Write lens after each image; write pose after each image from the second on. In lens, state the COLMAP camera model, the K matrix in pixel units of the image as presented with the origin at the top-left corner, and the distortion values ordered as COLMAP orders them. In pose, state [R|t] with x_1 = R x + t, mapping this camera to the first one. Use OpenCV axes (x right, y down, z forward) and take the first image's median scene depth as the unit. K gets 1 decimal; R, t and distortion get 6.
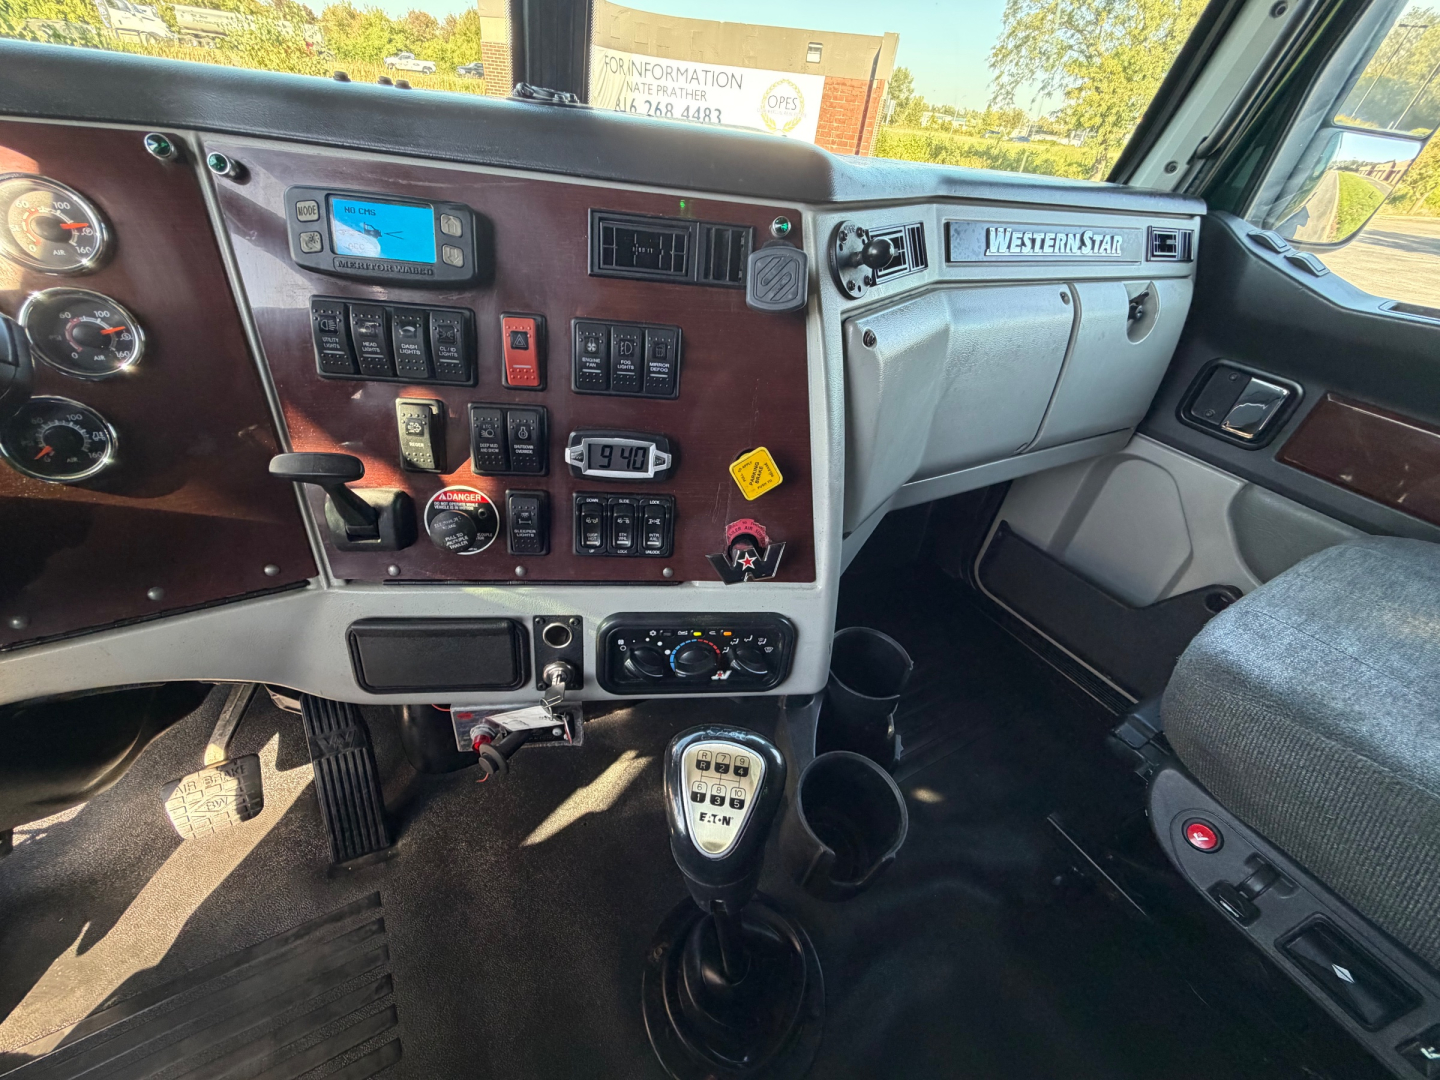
lens RADIAL K [[577.3, 0, 713.3], [0, 577.3, 539.4], [0, 0, 1]] dist [-0.000330, 0.000843]
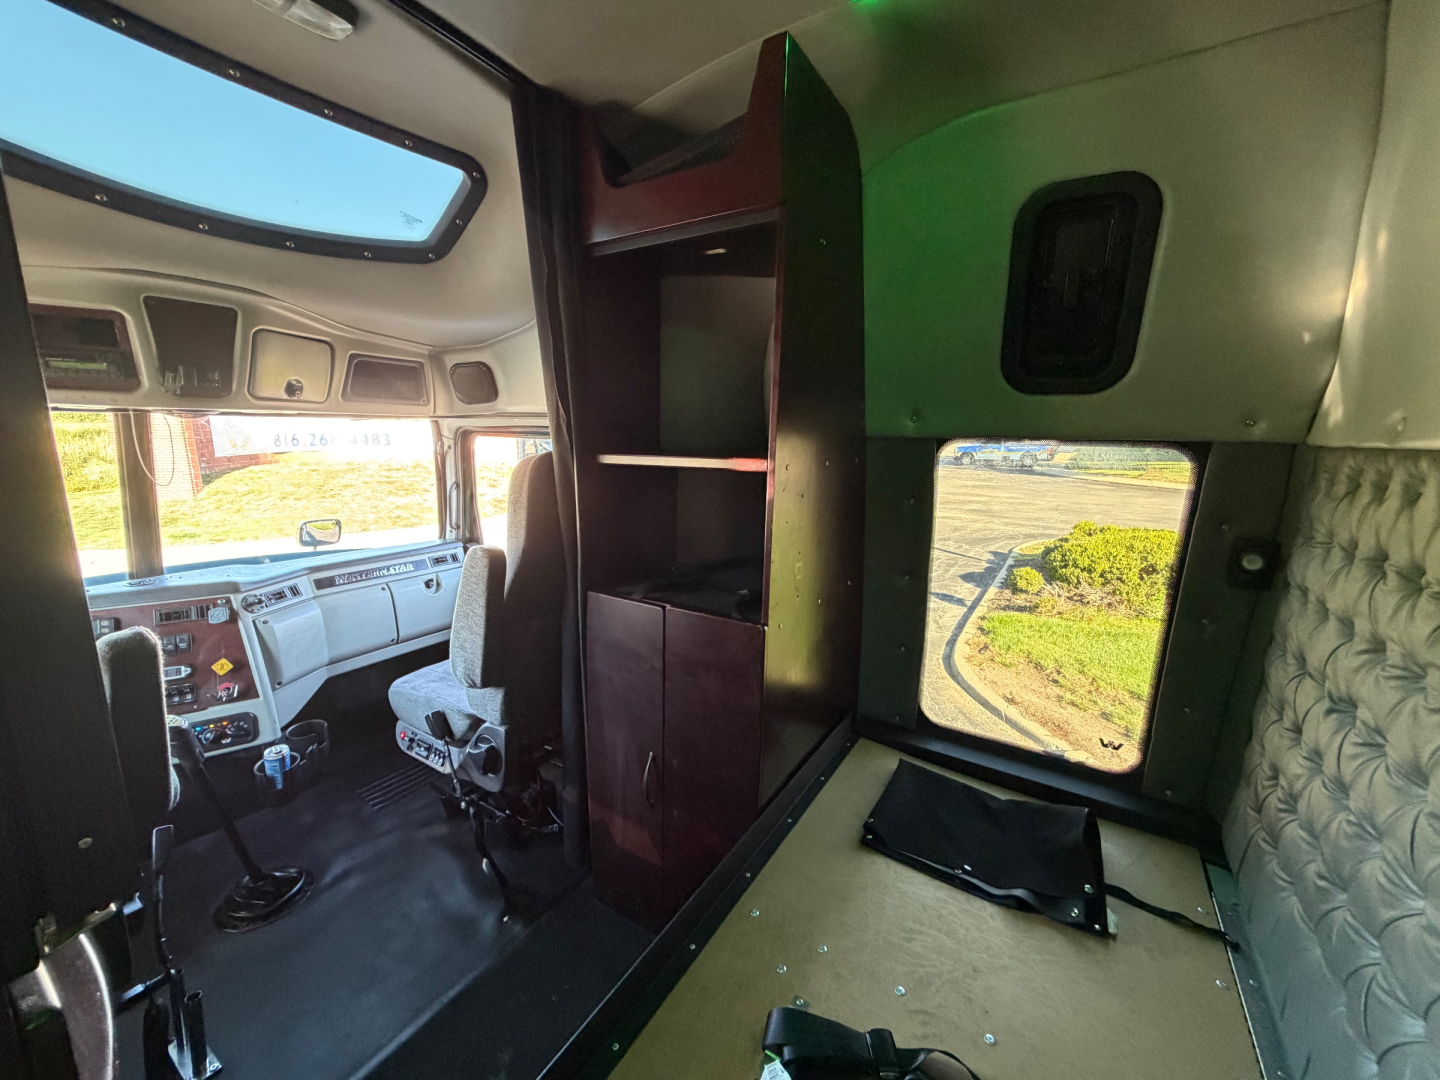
lens RADIAL K [[577.3, 0, 713.3], [0, 577.3, 539.4], [0, 0, 1]] dist [-0.000330, 0.000843]
pose [[0.874141, -0.174116, 0.453388, 1.160953], [0.345811, 0.878618, -0.329311, 1.318101], [-0.341017, 0.444650, 0.828247, -3.078931]]
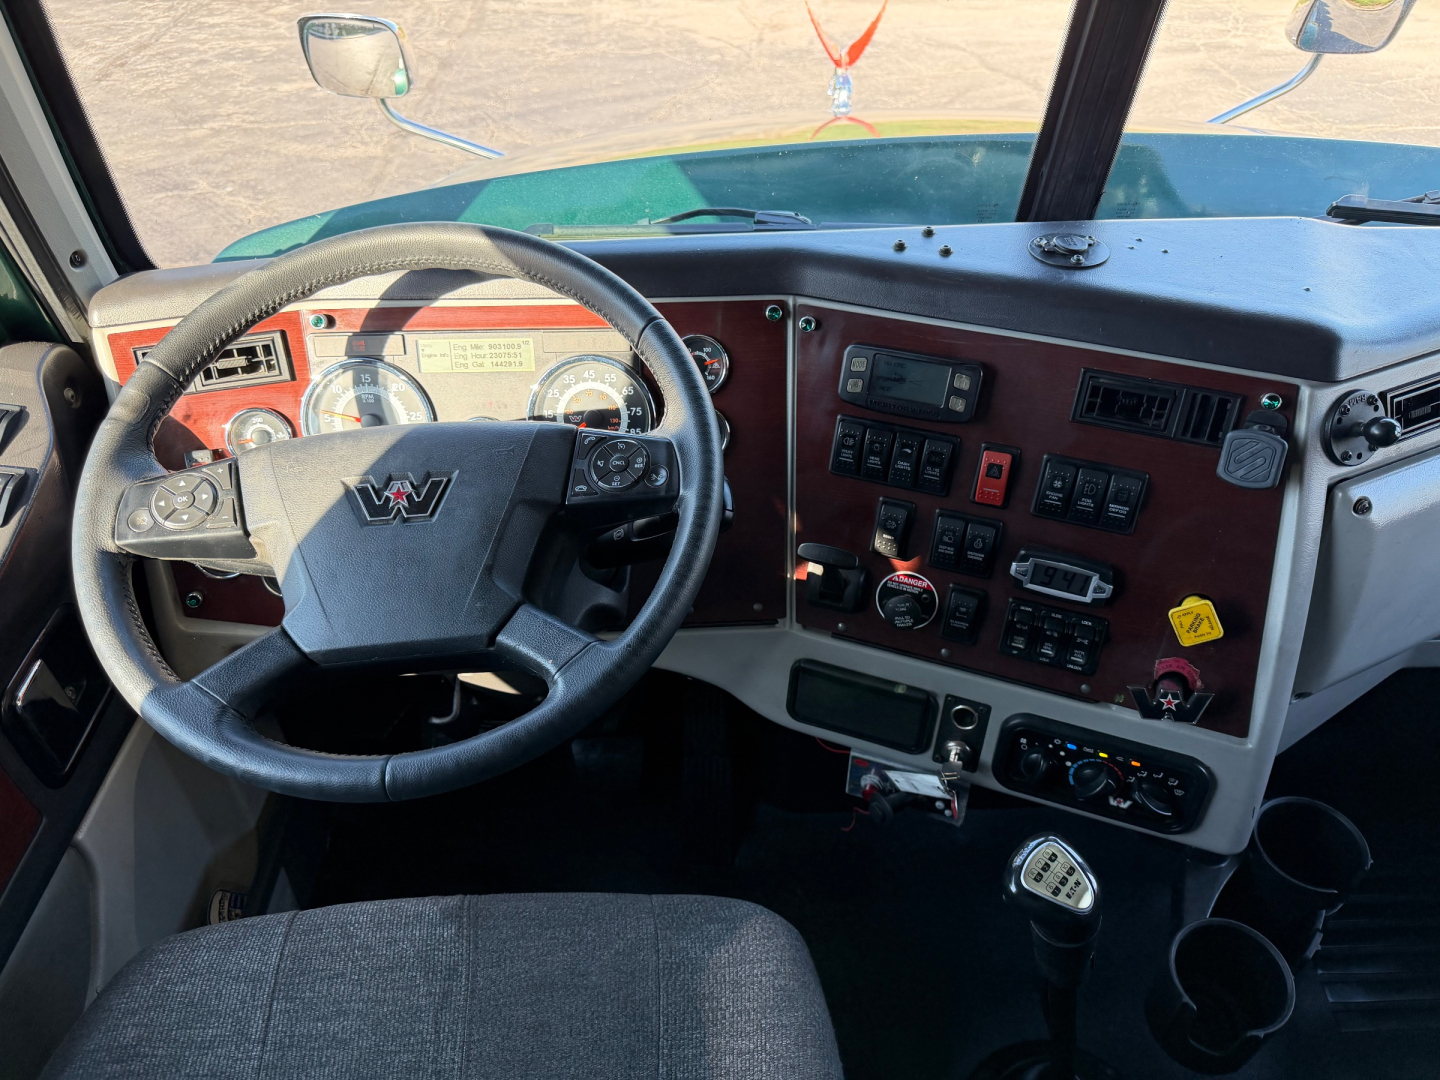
lens RADIAL K [[1012.8, 0, 725.3], [0, 1012.8, 542.7], [0, 0, 1]] dist [0.083450, -0.196829]
pose [[0.882012, 0.208678, -0.422503, 0.070927], [-0.190124, 0.977975, 0.086130, -0.240154], [0.431171, 0.004360, 0.902260, -0.938931]]
